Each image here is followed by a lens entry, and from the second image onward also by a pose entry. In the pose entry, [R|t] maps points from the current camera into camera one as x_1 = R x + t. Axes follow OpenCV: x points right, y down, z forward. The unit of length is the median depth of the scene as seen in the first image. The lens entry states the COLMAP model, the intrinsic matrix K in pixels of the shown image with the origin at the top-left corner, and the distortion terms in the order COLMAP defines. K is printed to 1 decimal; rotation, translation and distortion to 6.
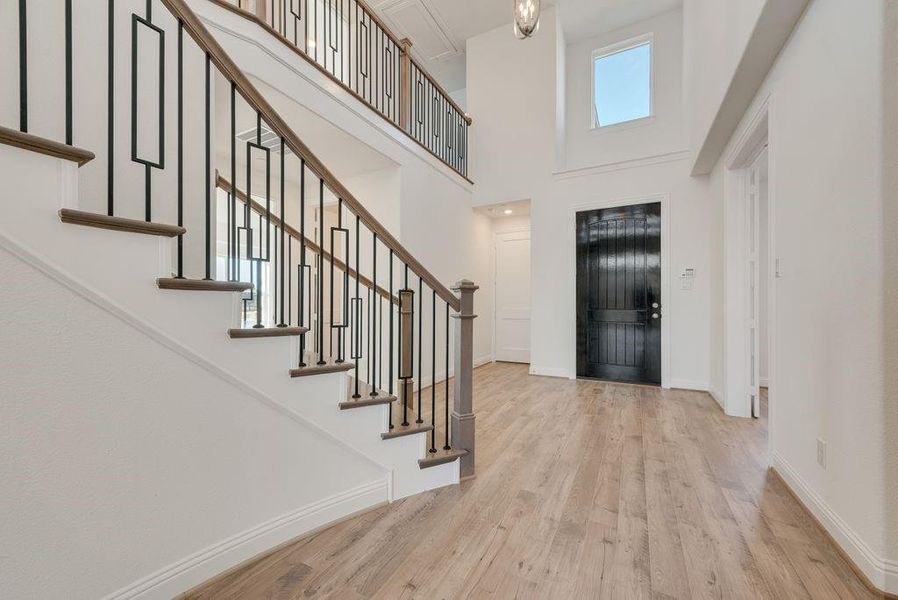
lens RADIAL K [[353.2, 0, 447.8], [0, 353.2, 304.1], [0, 0, 1]] dist [0.019254, 0.000518]
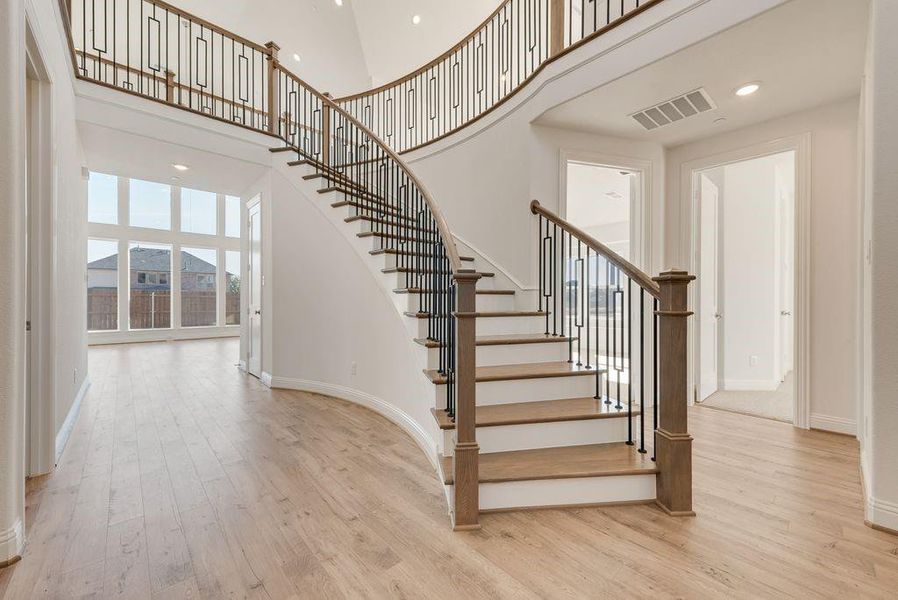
lens RADIAL K [[353.2, 0, 446.5], [0, 353.2, 300.5], [0, 0, 1]] dist [0.019254, 0.000518]
pose [[-0.344640, -0.002318, -0.938732, 1.059097], [0.002344, 0.999992, -0.003329, 0.008902], [0.938732, -0.003348, -0.344632, 1.669789]]
